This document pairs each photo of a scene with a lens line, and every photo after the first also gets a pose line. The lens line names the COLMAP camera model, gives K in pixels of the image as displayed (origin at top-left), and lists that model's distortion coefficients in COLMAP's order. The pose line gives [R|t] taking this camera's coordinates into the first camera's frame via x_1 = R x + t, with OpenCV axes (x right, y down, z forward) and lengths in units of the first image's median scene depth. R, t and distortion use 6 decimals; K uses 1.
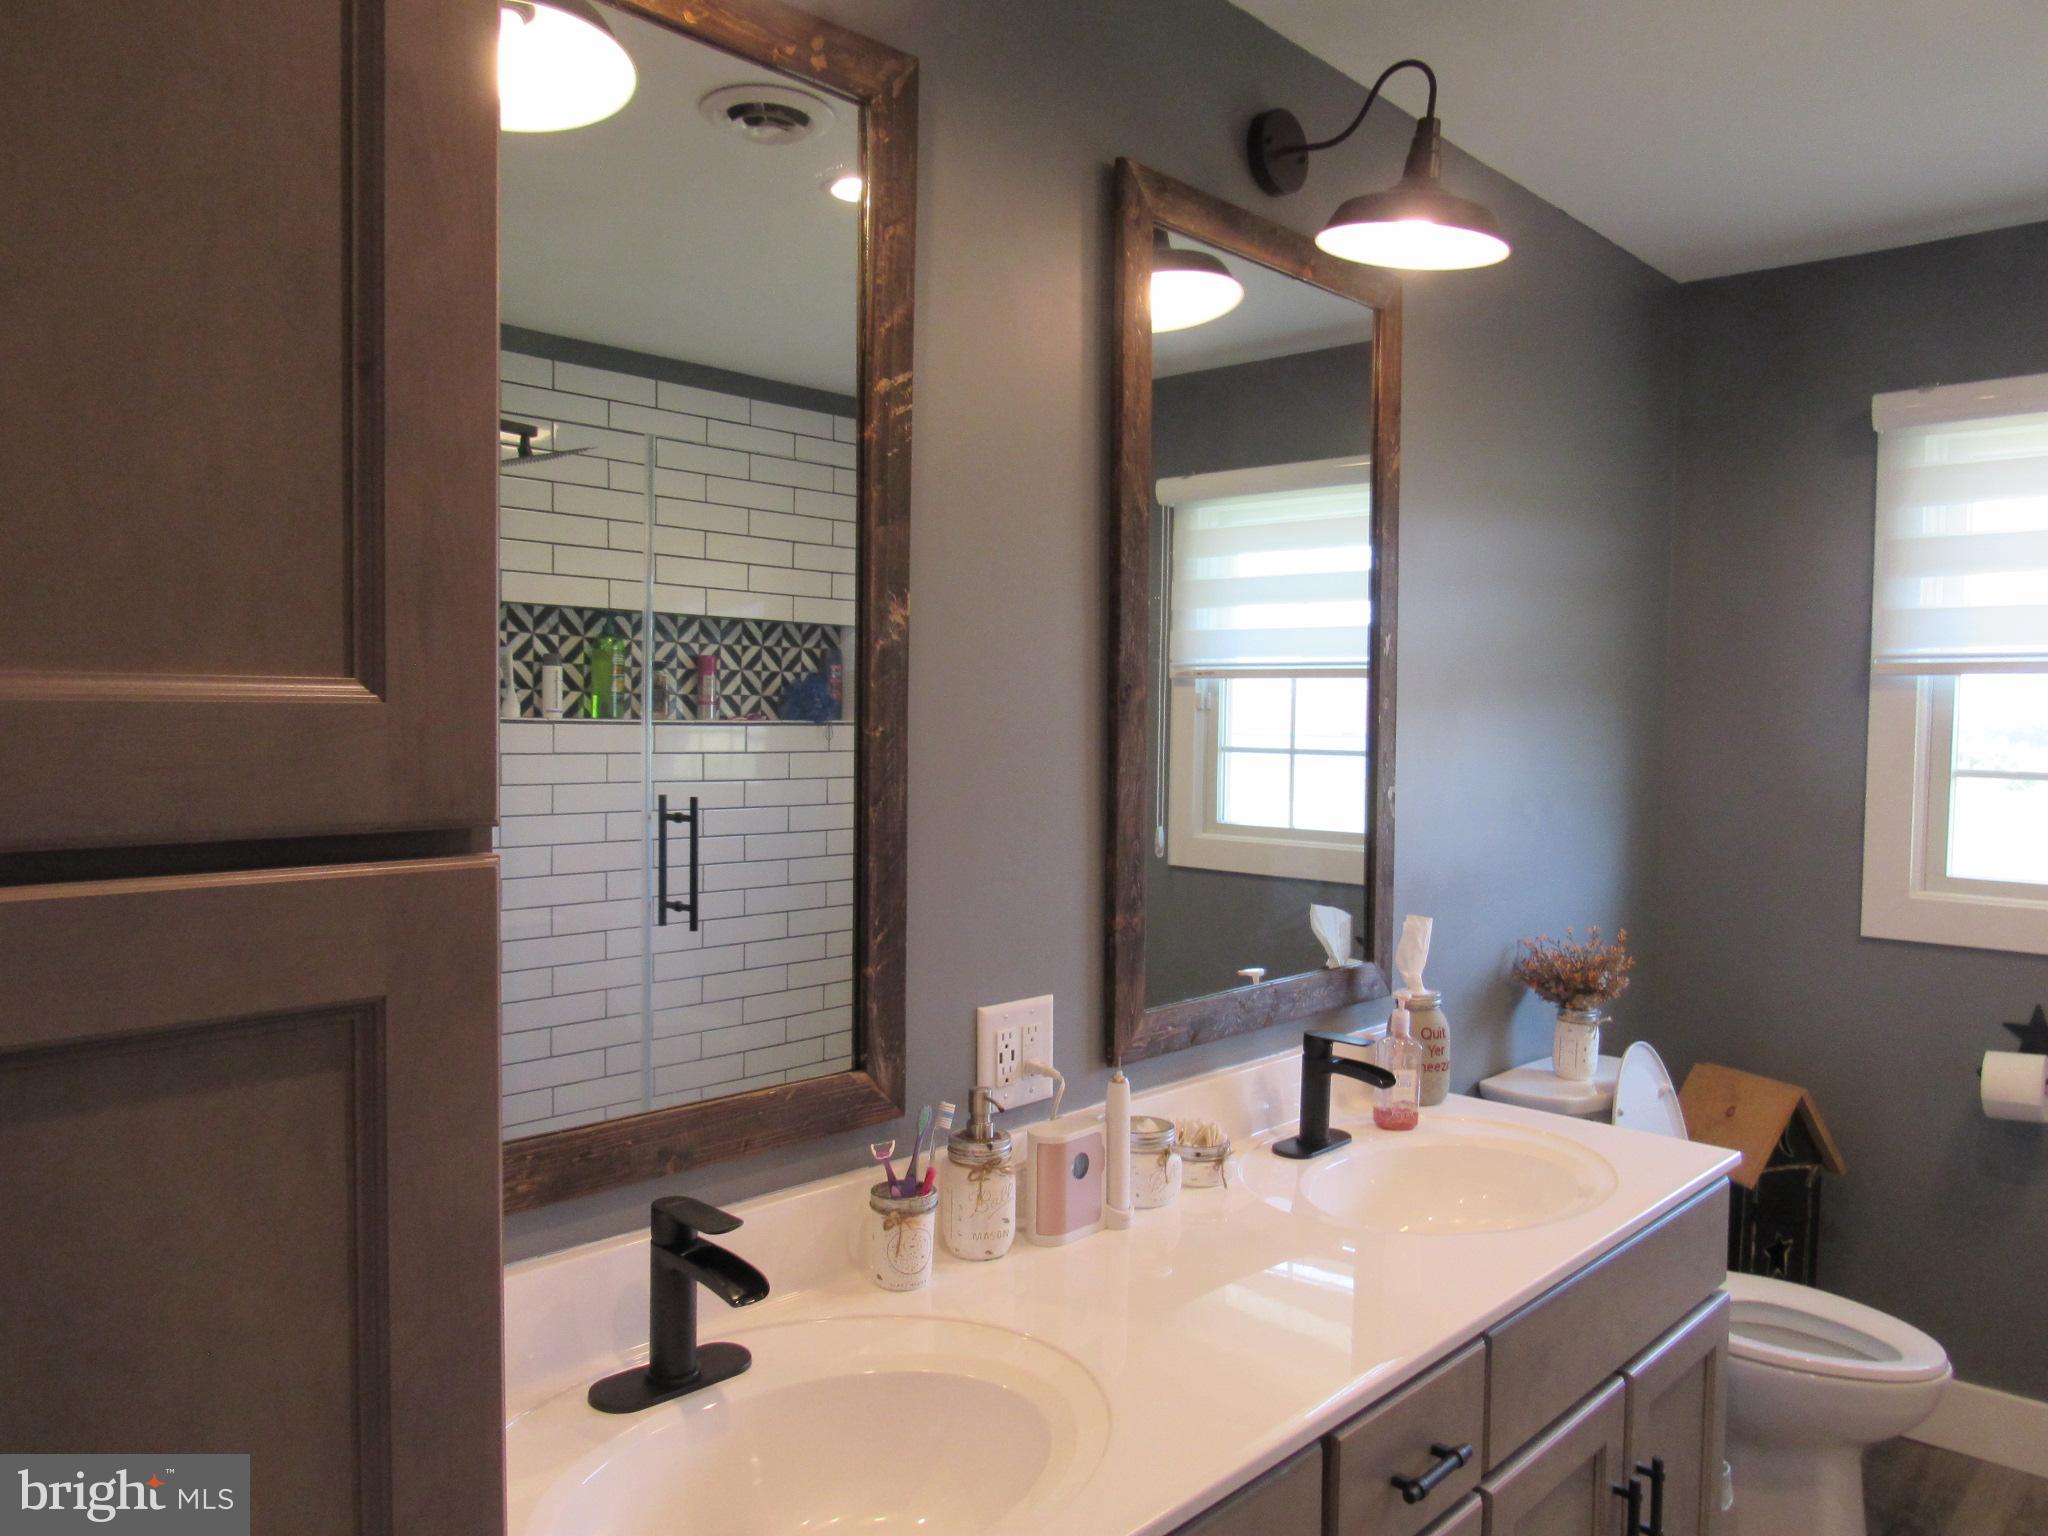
lens RADIAL K [[1477.4, 0, 1019.2], [0, 1477.4, 769.3], [0, 0, 1]] dist [-0.018179, -0.000061]
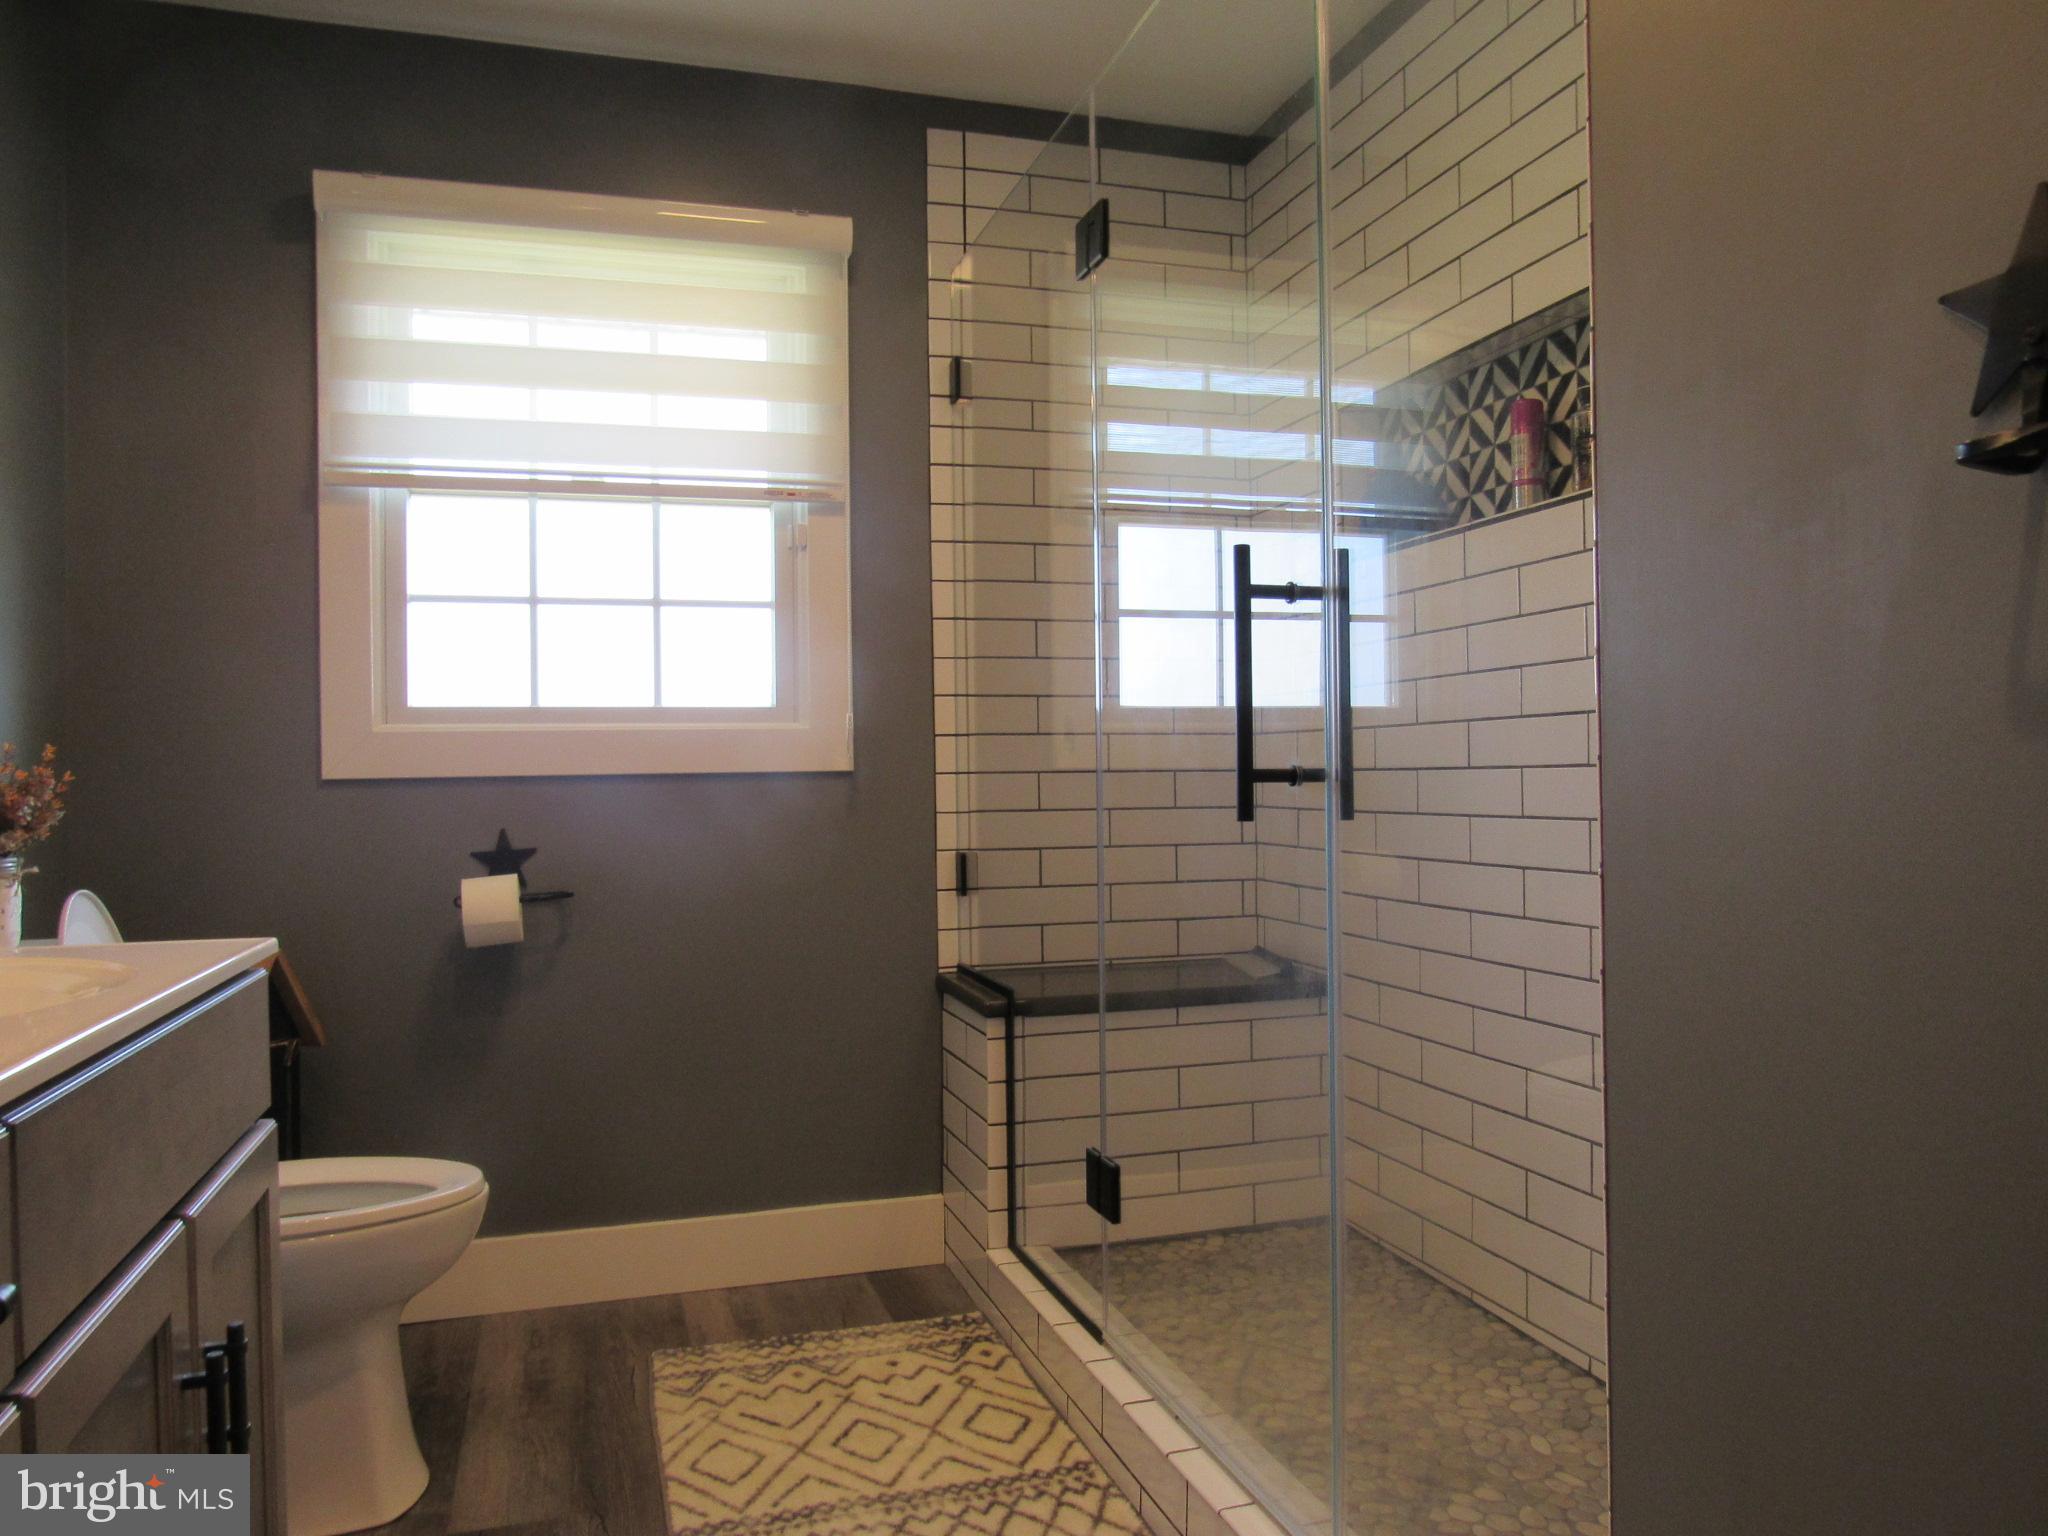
lens RADIAL K [[1477.4, 0, 1024.7], [0, 1477.4, 768.2], [0, 0, 1]] dist [-0.018179, -0.000061]
pose [[0.493958, -0.013455, 0.869382, 0.010974], [0.059351, 0.998070, -0.018275, 0.156149], [-0.867458, 0.060626, 0.493803, 0.202382]]
